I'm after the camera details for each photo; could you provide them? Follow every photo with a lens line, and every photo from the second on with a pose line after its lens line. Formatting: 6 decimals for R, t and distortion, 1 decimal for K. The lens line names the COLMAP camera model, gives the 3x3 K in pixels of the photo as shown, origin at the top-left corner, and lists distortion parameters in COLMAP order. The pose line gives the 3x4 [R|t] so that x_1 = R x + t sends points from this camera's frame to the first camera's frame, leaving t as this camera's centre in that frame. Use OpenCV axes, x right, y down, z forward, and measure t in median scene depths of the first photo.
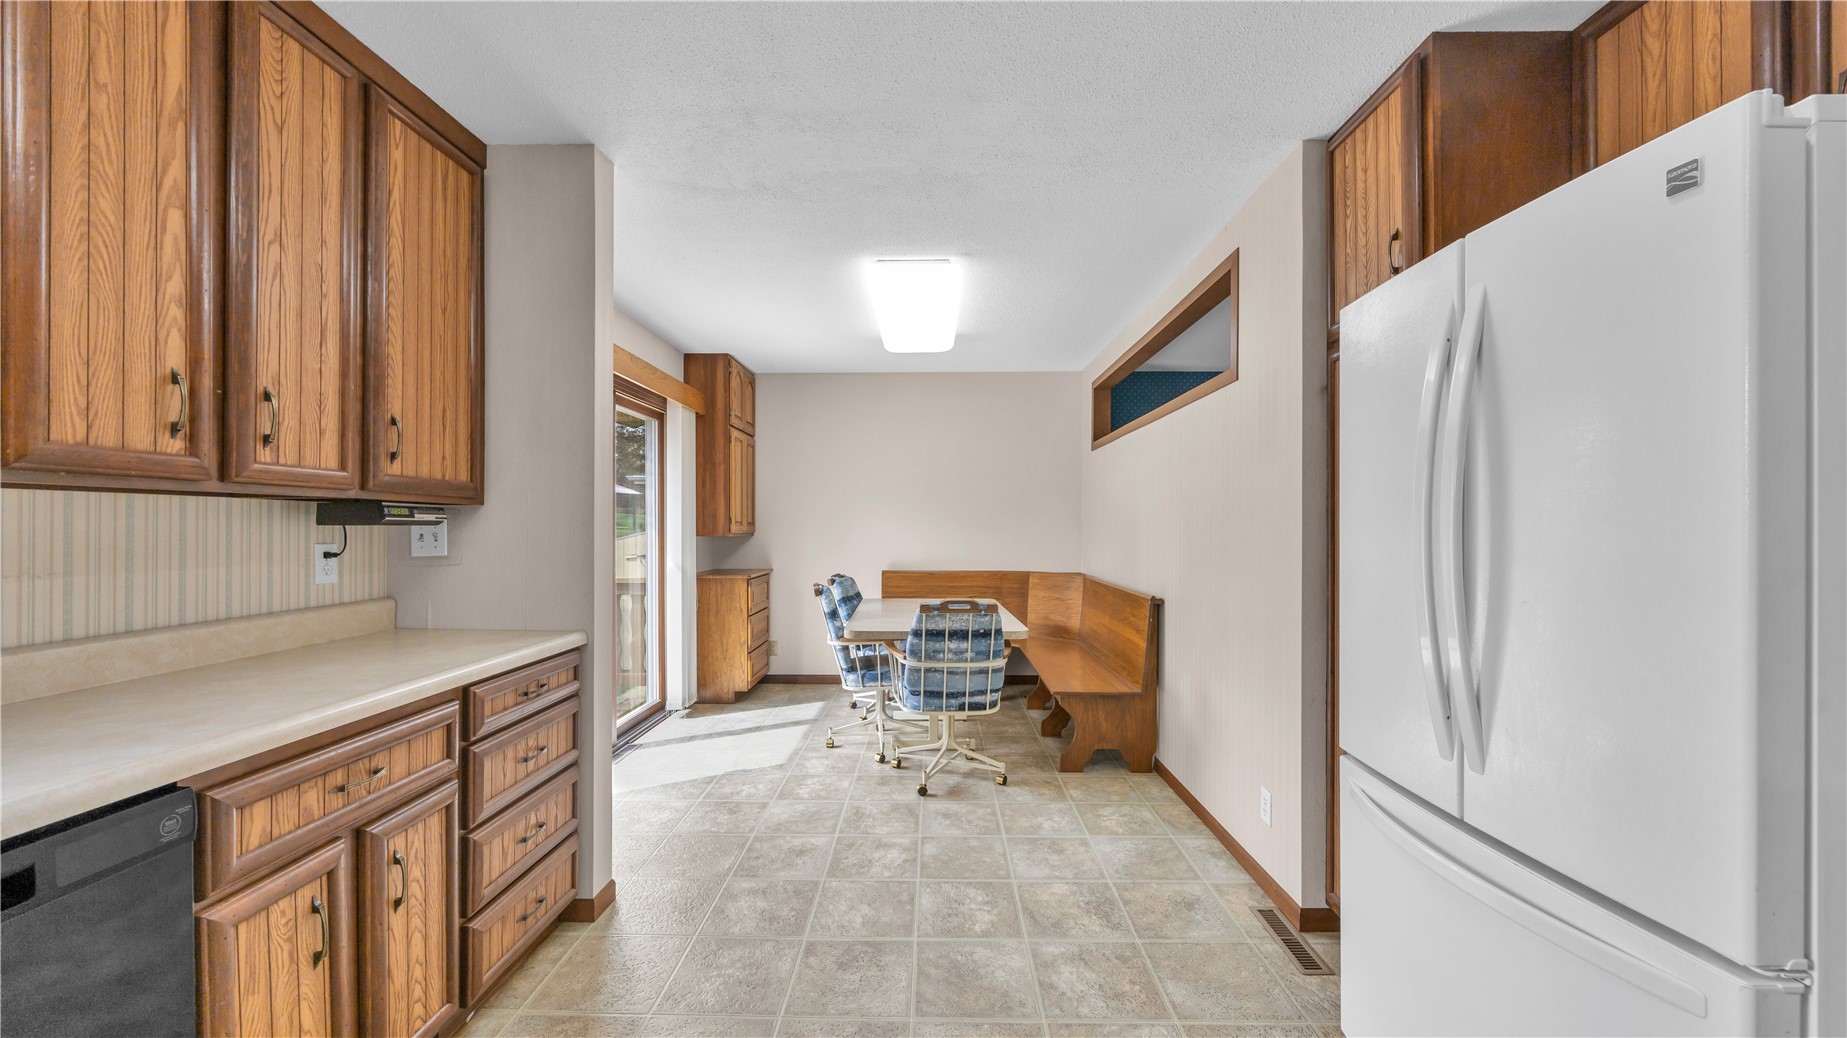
lens RADIAL K [[704.8, 0, 926.4], [0, 704.8, 524.4], [0, 0, 1]] dist [-0.000824, 0.000062]
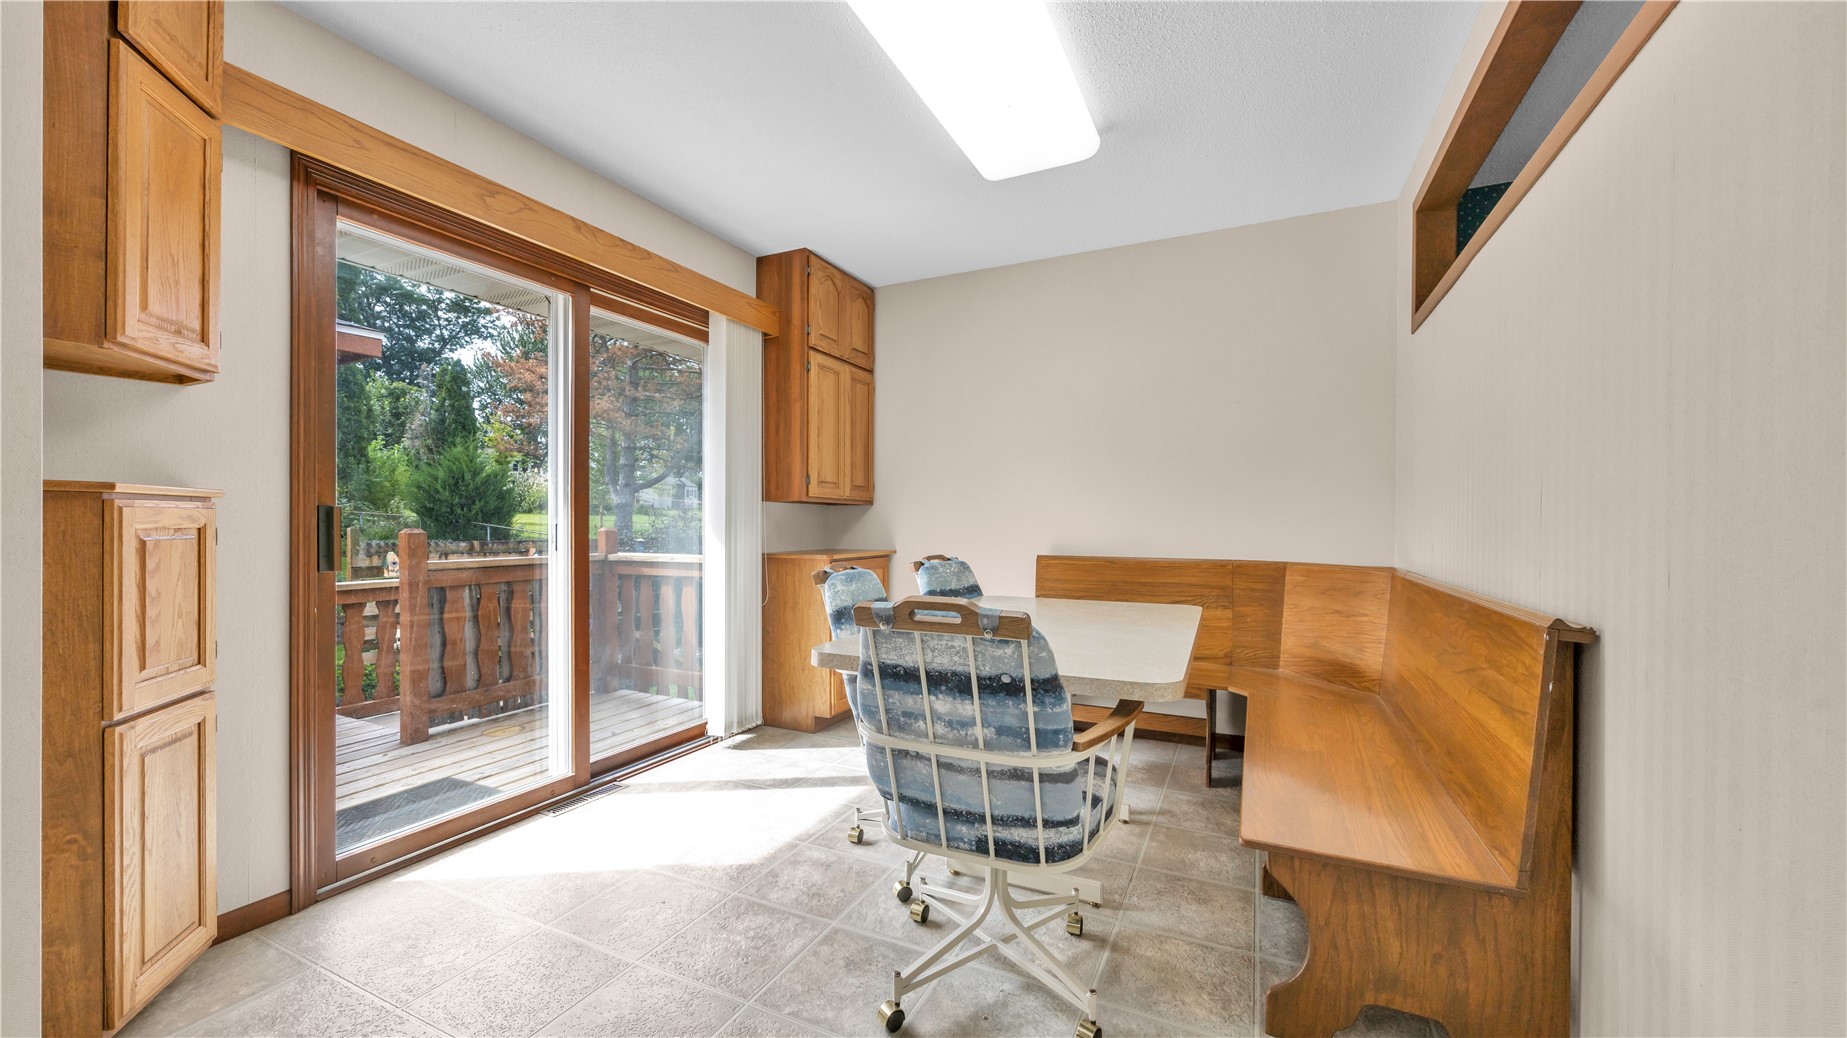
lens RADIAL K [[723.3, 0, 901.5], [0, 723.3, 509.4], [0, 0, 1]] dist [0.000107, 0.000149]
pose [[0.891890, -0.010530, -0.452130, 0.216537], [0.004293, 0.999881, -0.014818, 0.057040], [0.452232, 0.011275, 0.891829, 0.585916]]
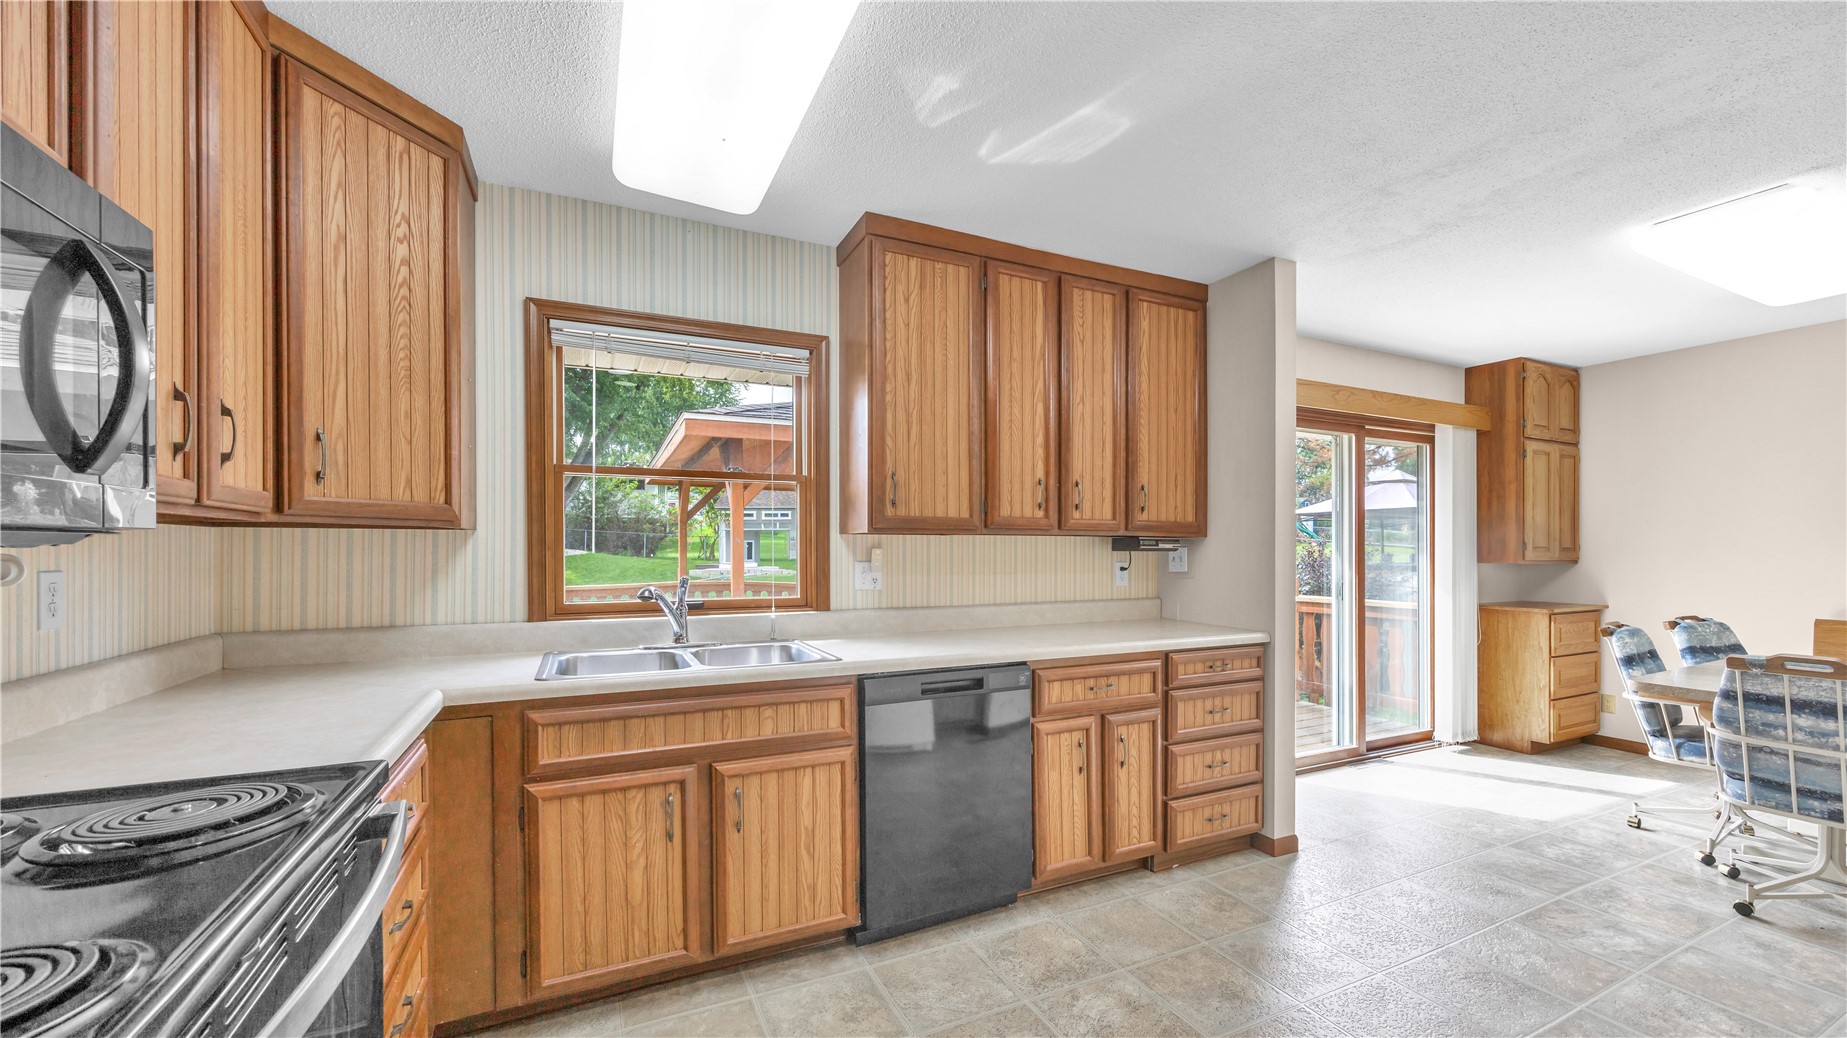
lens RADIAL K [[706.8, 0, 906.6], [0, 706.8, 550.8], [0, 0, 1]] dist [-0.007539, 0.000196]
pose [[0.427676, 0.001883, -0.903930, 0.284025], [0.000398, 0.999997, 0.002271, -0.002109], [0.903932, -0.001331, 0.427674, -0.114805]]
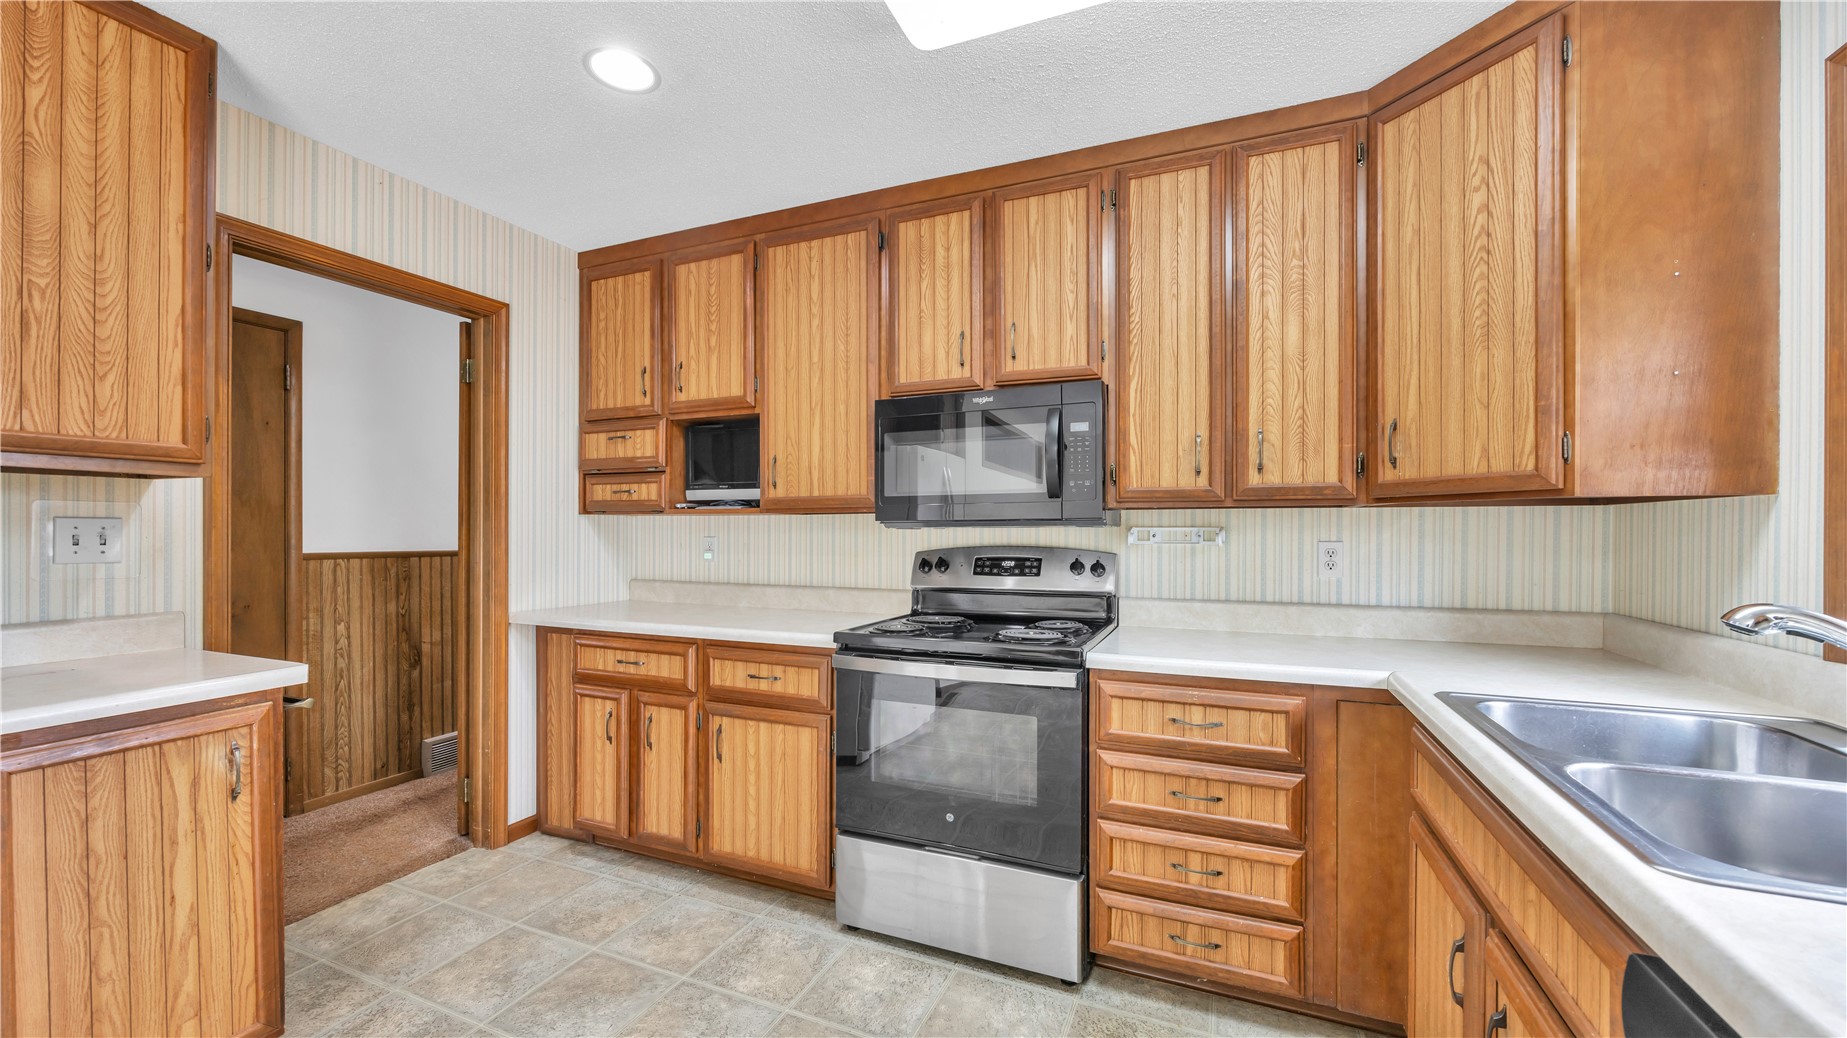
lens RADIAL K [[710.6, 0, 922.9], [0, 710.6, 532.4], [0, 0, 1]] dist [-0.000281, 0.000028]
pose [[-0.919759, 0.005160, 0.392450, -0.228632], [0.004065, 0.999985, -0.003622, 0.002177], [-0.392463, -0.001736, -0.919766, 0.395190]]
